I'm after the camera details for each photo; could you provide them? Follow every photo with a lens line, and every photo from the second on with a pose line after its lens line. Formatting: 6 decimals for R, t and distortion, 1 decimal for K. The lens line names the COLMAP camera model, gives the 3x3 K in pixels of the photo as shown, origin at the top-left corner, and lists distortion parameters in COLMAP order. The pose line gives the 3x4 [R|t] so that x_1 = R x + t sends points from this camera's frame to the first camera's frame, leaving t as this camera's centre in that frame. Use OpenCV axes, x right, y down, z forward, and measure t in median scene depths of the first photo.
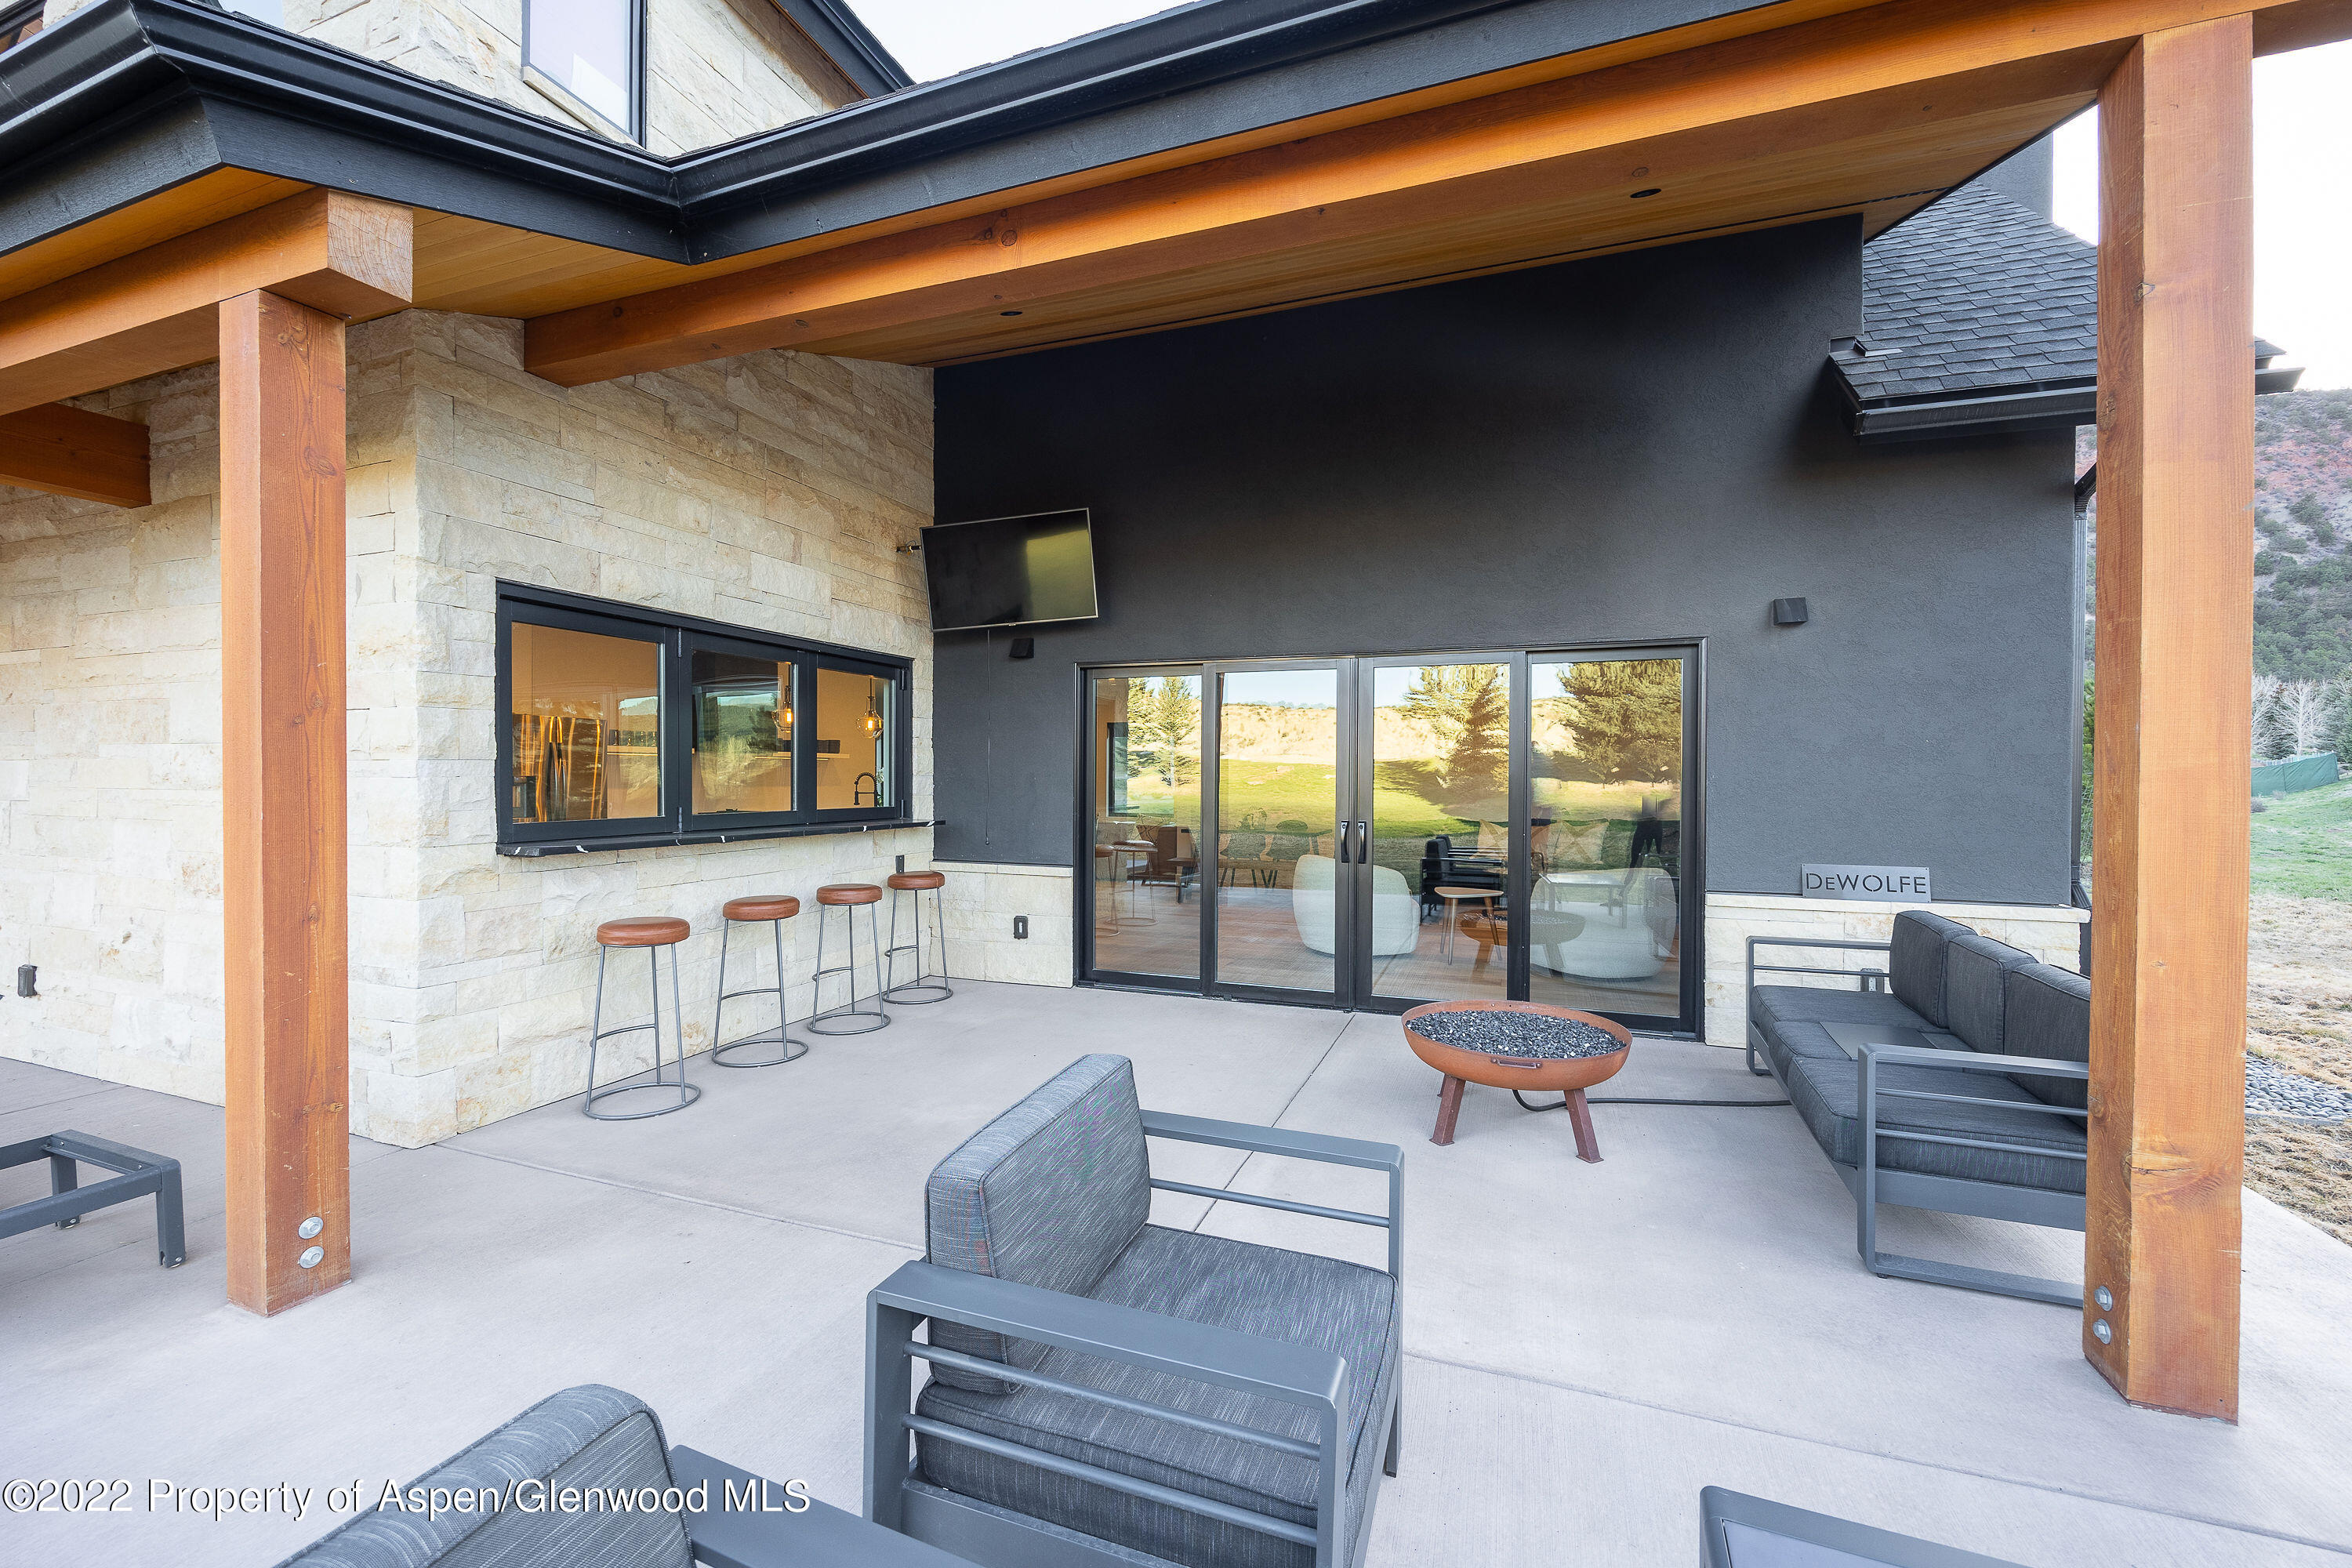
lens RADIAL K [[952.4, 0, 1186.3], [0, 952.4, 782.0], [0, 0, 1]] dist [-0.005656, 0.000208]
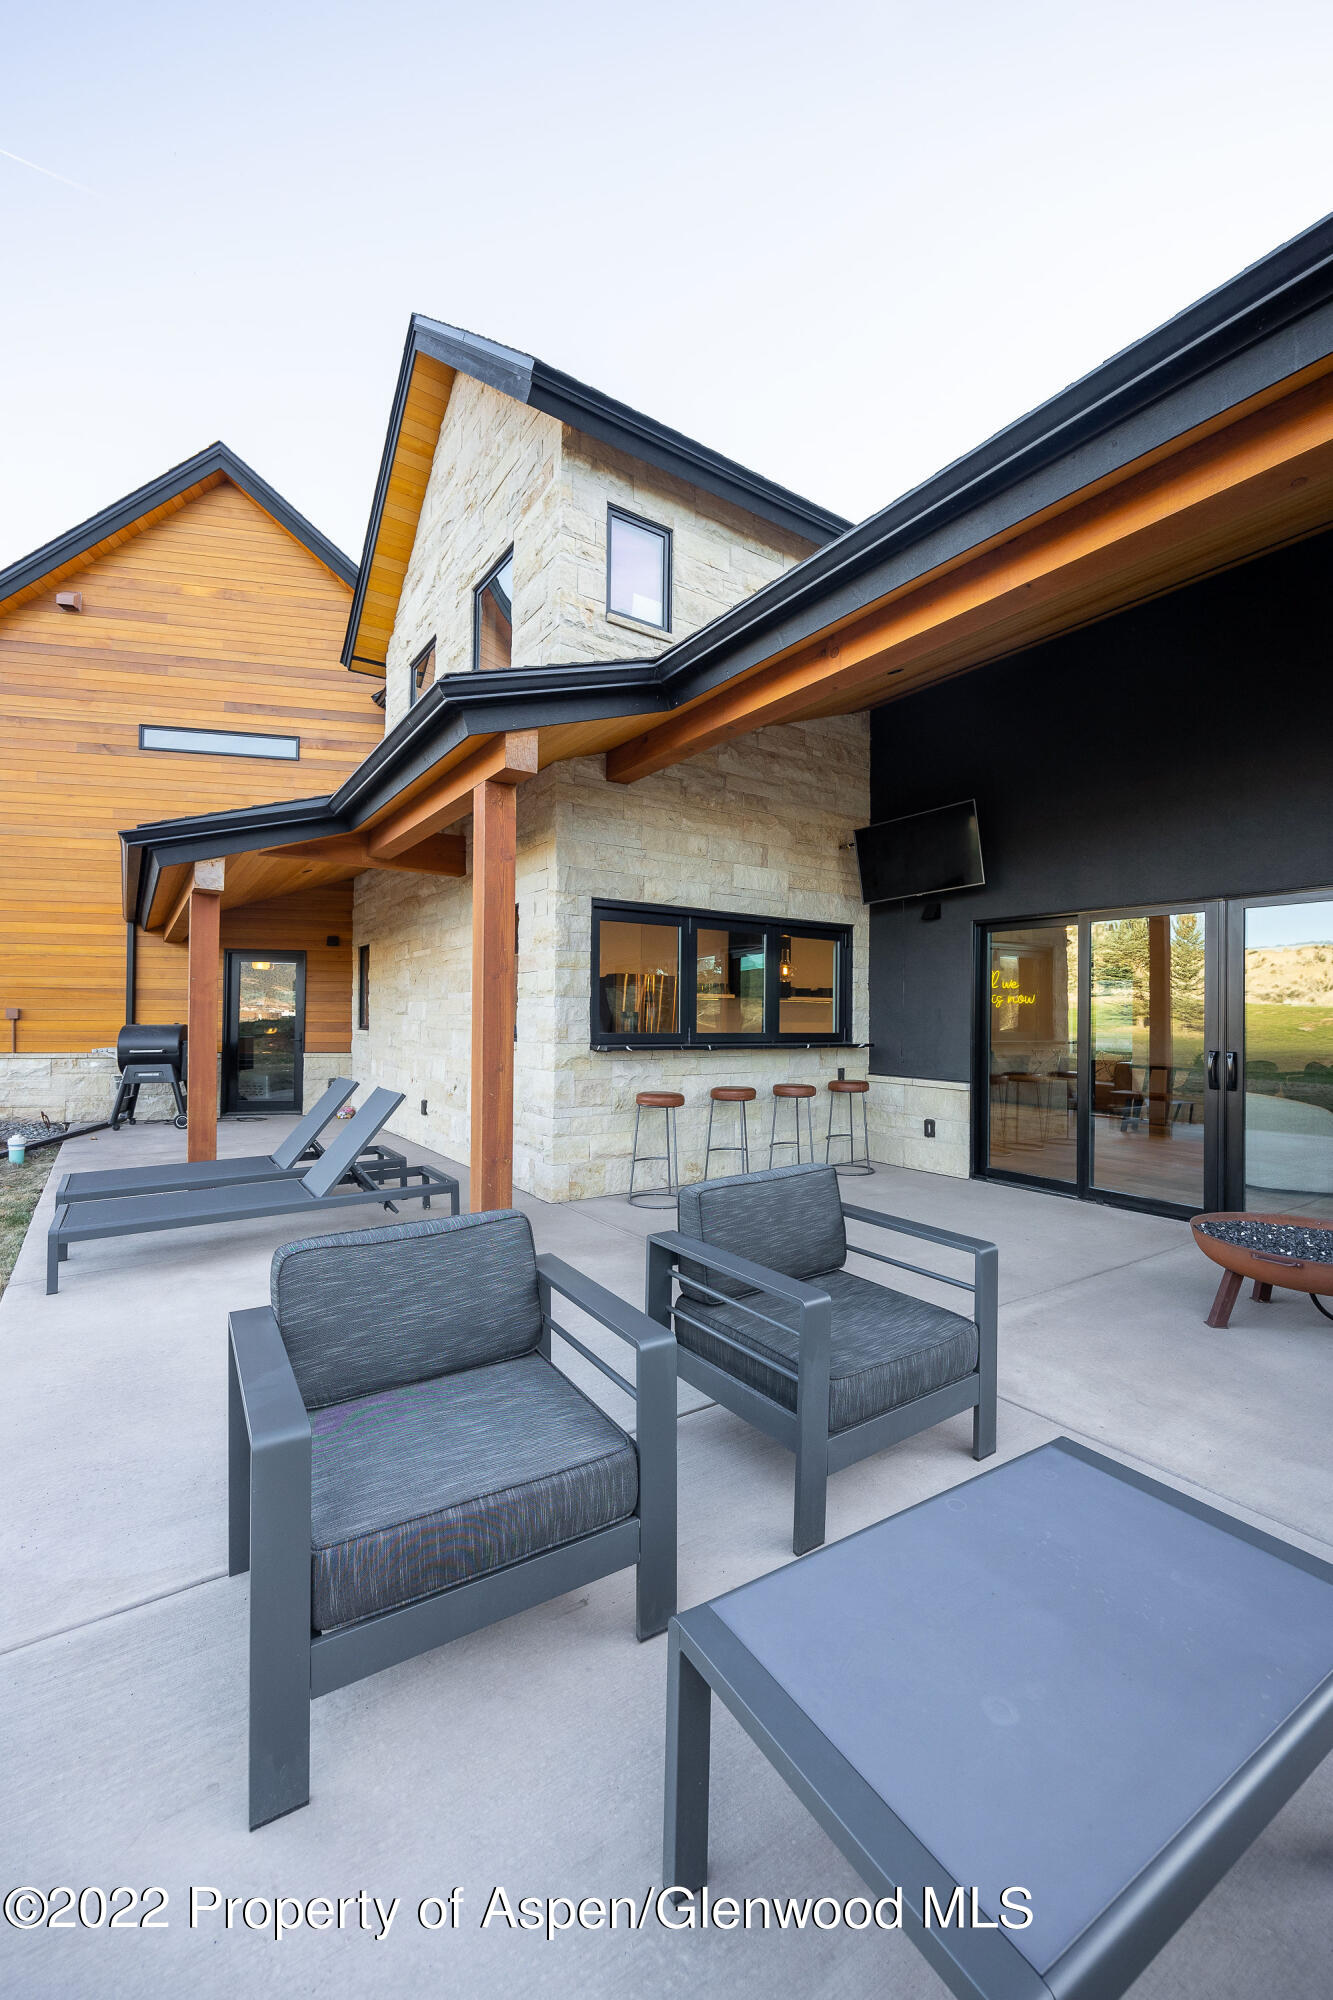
lens RADIAL K [[809.9, 0, 657.1], [0, 809.9, 1005.1], [0, 0, 1]] dist [-0.005656, 0.000208]
pose [[0.809266, -0.004370, -0.587425, 0.253551], [-0.011185, 0.999676, -0.022845, 0.022415], [0.587335, 0.025058, 0.808956, -0.155959]]
